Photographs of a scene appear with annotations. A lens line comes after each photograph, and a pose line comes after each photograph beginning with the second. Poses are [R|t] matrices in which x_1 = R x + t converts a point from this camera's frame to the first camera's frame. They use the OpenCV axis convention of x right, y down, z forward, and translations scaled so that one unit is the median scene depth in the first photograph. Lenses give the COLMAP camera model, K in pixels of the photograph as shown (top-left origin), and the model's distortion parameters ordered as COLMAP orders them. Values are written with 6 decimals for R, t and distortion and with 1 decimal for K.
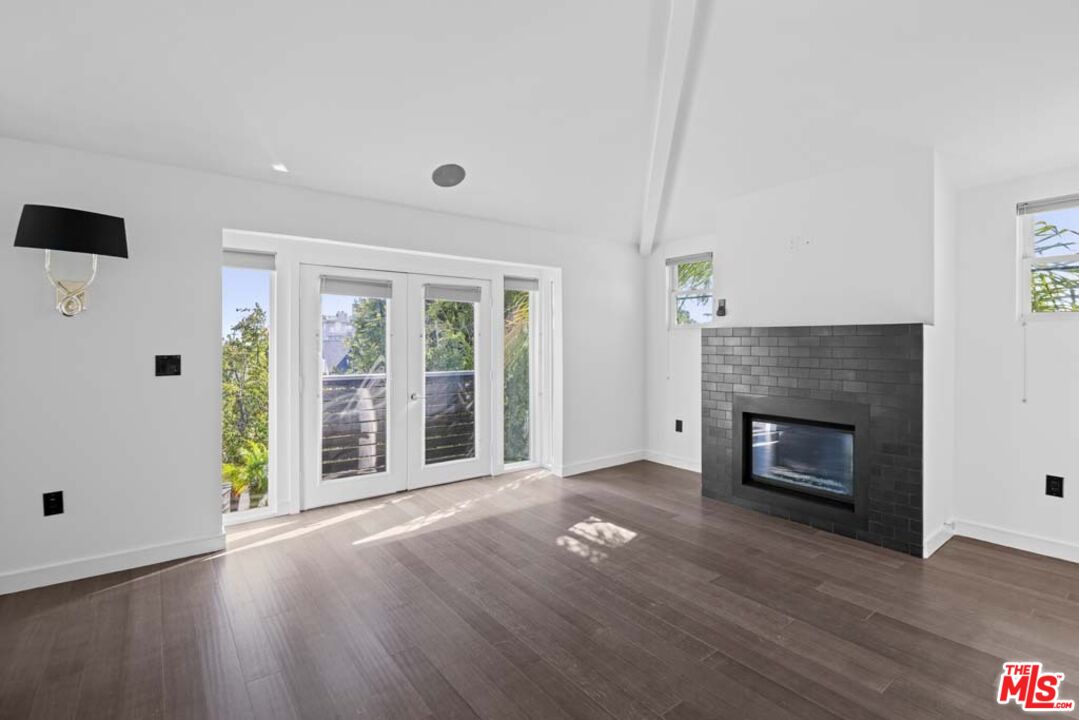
lens RADIAL K [[505.1, 0, 533.6], [0, 505.1, 344.7], [0, 0, 1]] dist [0.012006, -0.010204]
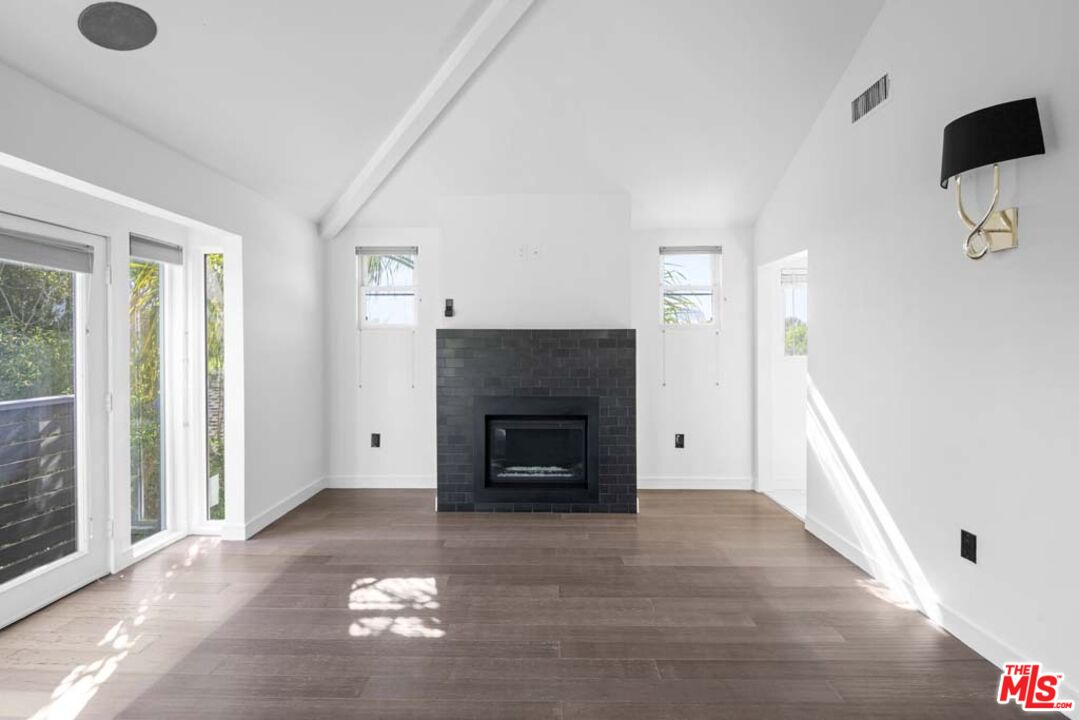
lens RADIAL K [[505.1, 0, 533.6], [0, 505.1, 344.7], [0, 0, 1]] dist [0.012006, -0.010204]
pose [[0.610065, -0.003165, 0.792345, -0.317459], [0.004229, 0.999991, 0.000739, -0.004762], [-0.792340, 0.002900, 0.610073, 0.334821]]
